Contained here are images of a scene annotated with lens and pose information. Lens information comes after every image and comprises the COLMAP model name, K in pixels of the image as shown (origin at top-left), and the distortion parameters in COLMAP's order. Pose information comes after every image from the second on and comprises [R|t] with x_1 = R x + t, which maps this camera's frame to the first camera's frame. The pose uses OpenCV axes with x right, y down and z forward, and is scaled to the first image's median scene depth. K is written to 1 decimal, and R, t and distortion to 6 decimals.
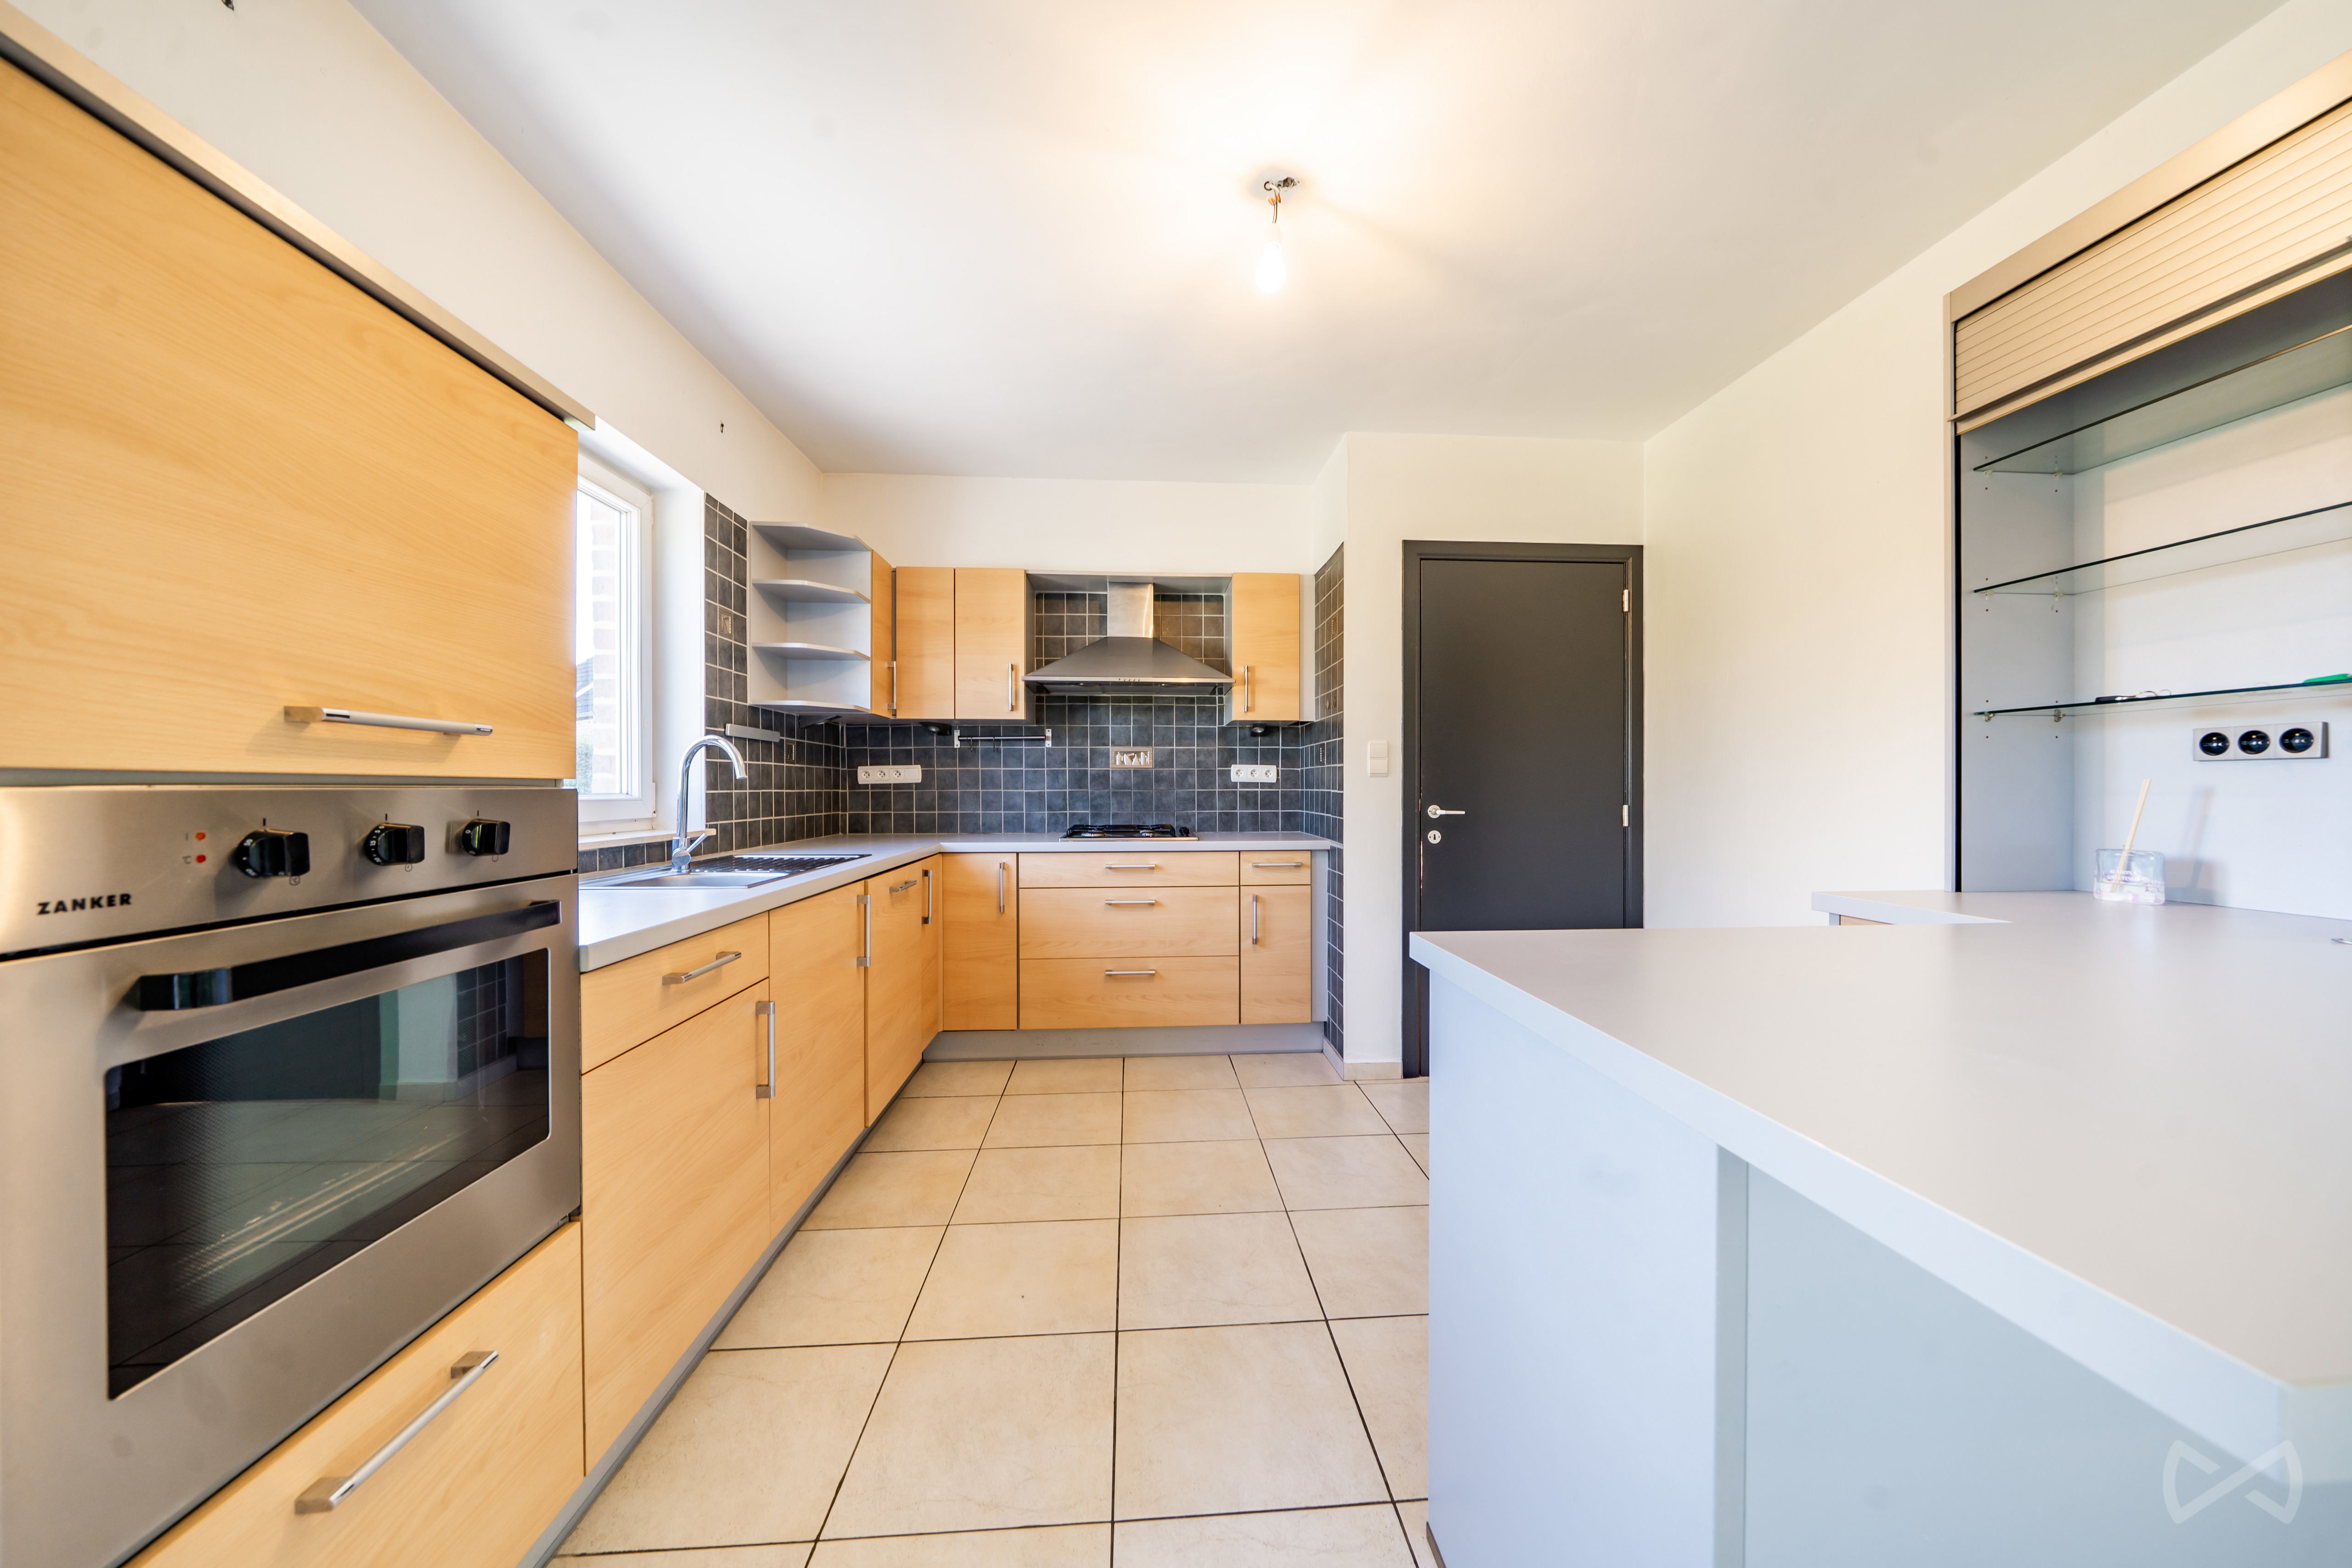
lens RADIAL K [[809.2, 0, 1175.8], [0, 809.2, 793.6], [0, 0, 1]] dist [-0.009001, 0.000704]
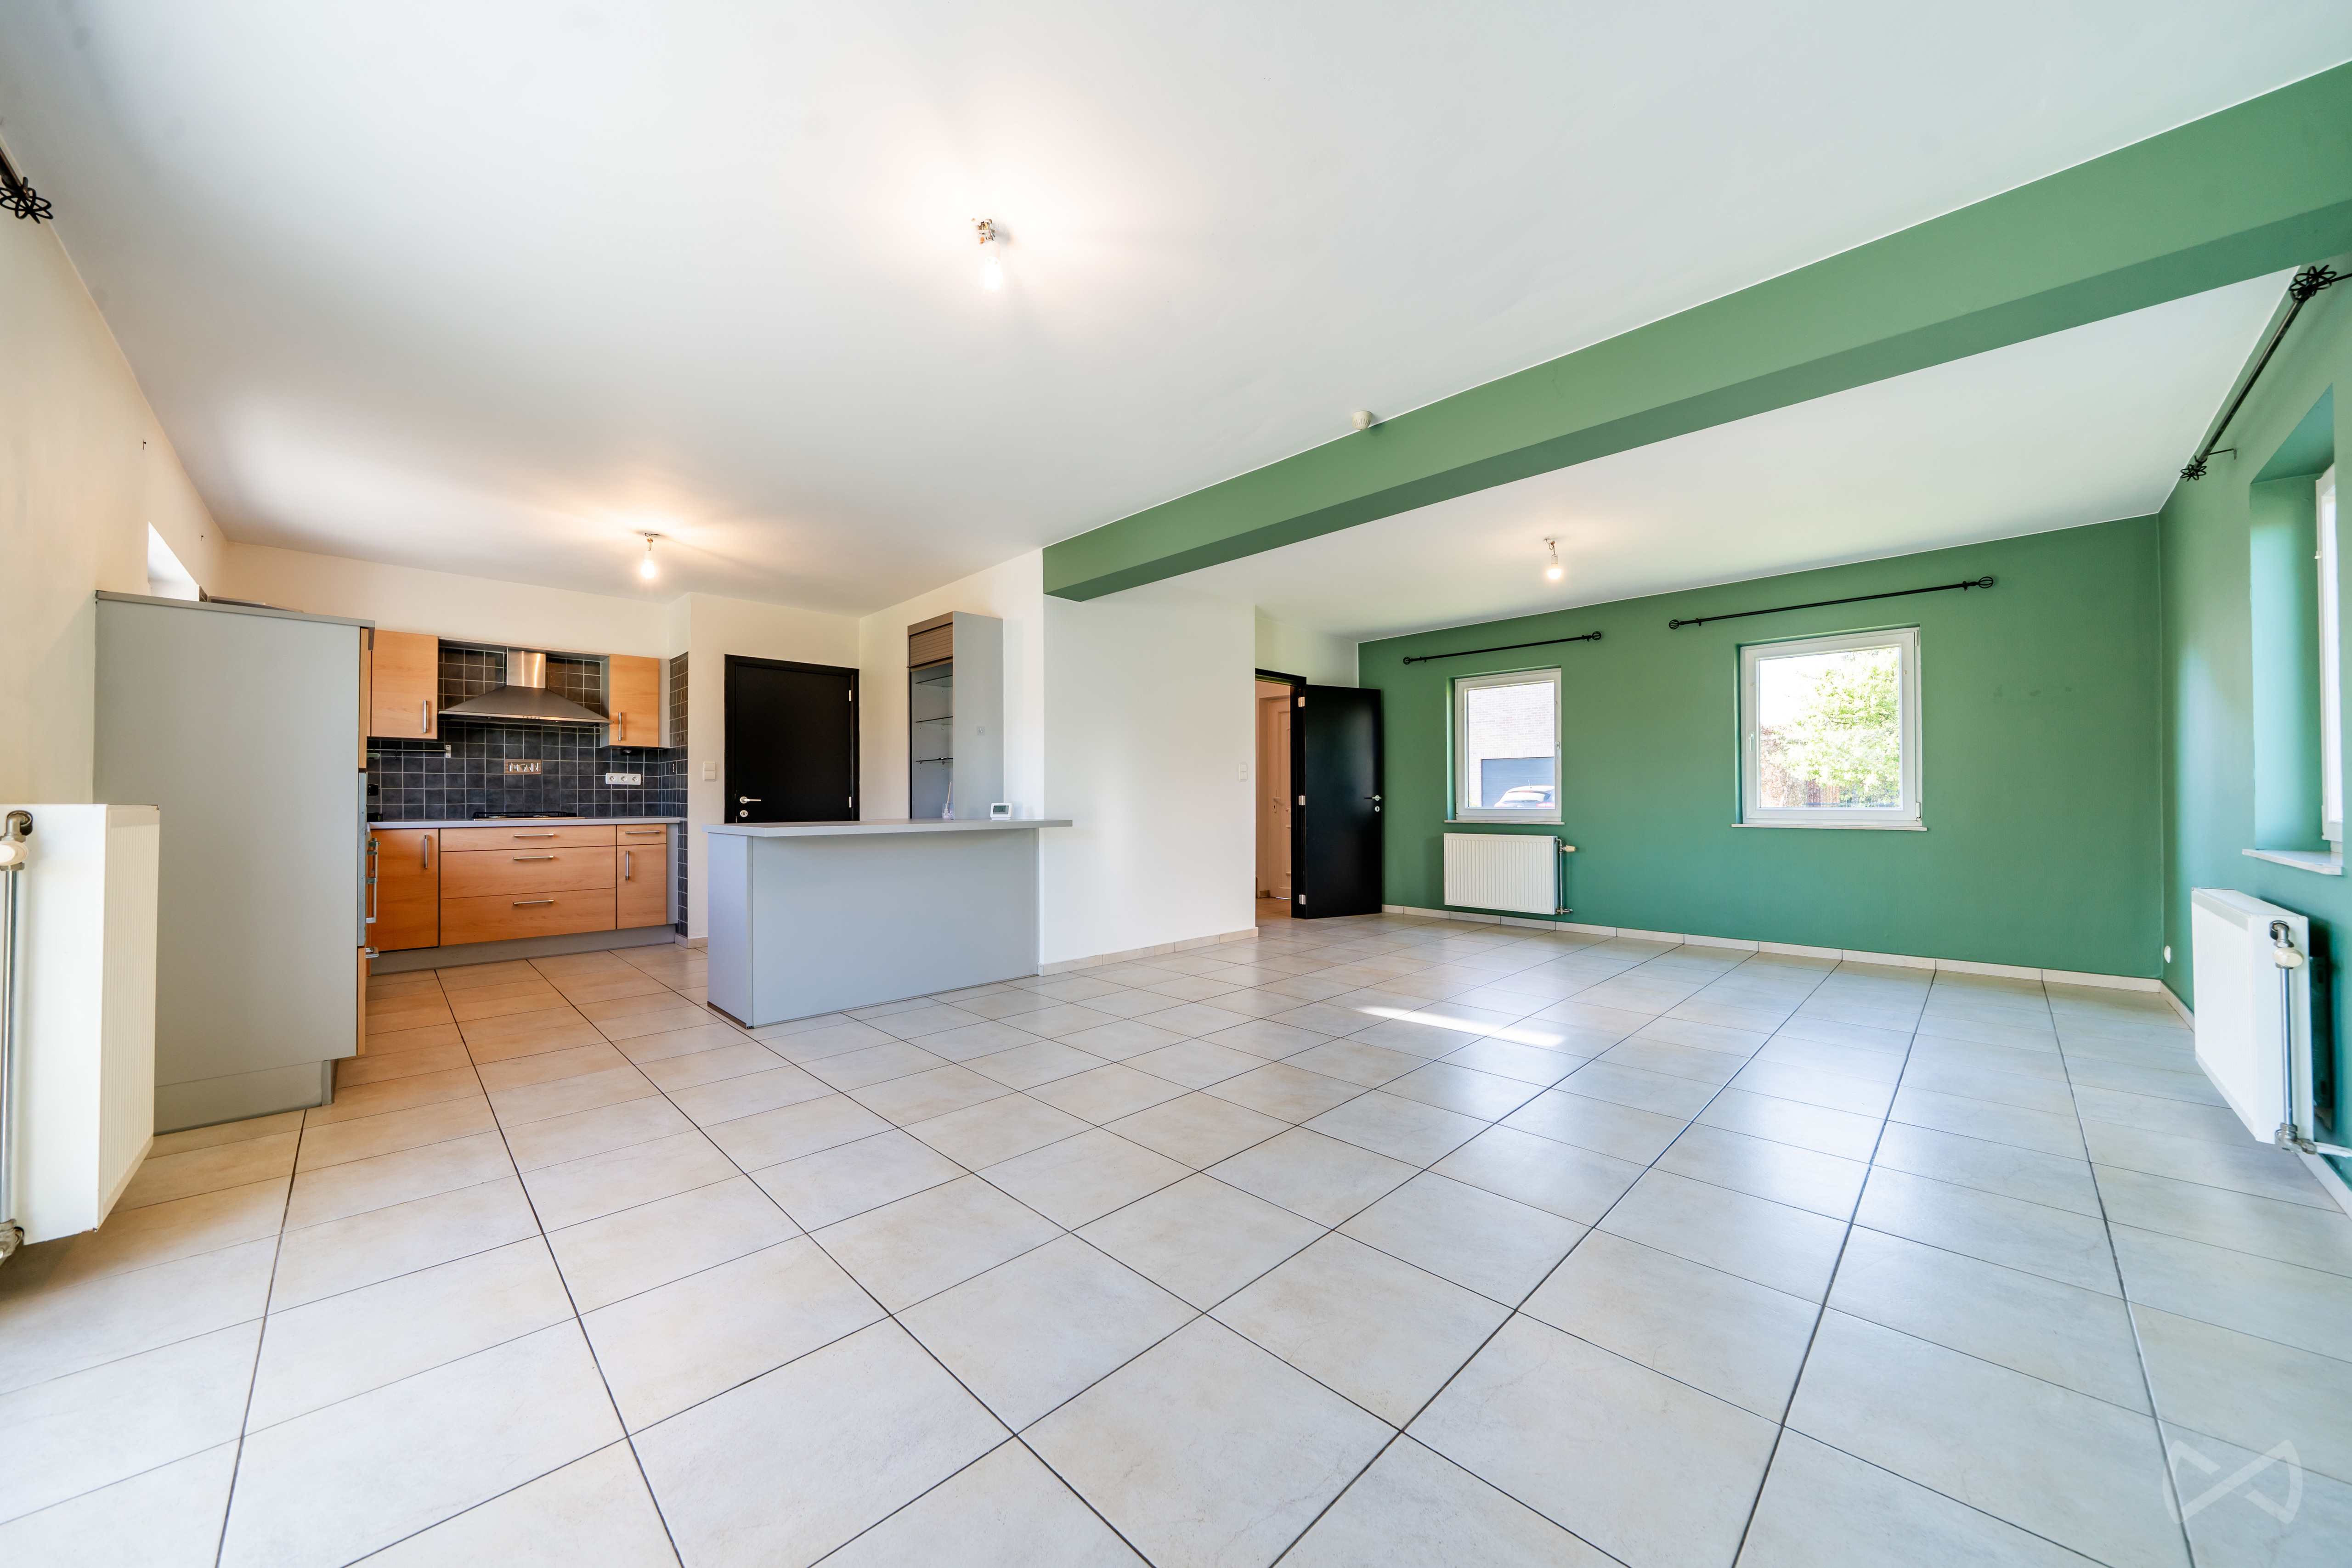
lens RADIAL K [[809.2, 0, 1194.3], [0, 809.2, 791.8], [0, 0, 1]] dist [-0.009001, 0.000704]
pose [[0.733250, 0.004264, 0.679945, -0.170741], [0.008921, 0.999834, -0.015891, 0.038641], [-0.679900, 0.017718, 0.733091, -0.990553]]
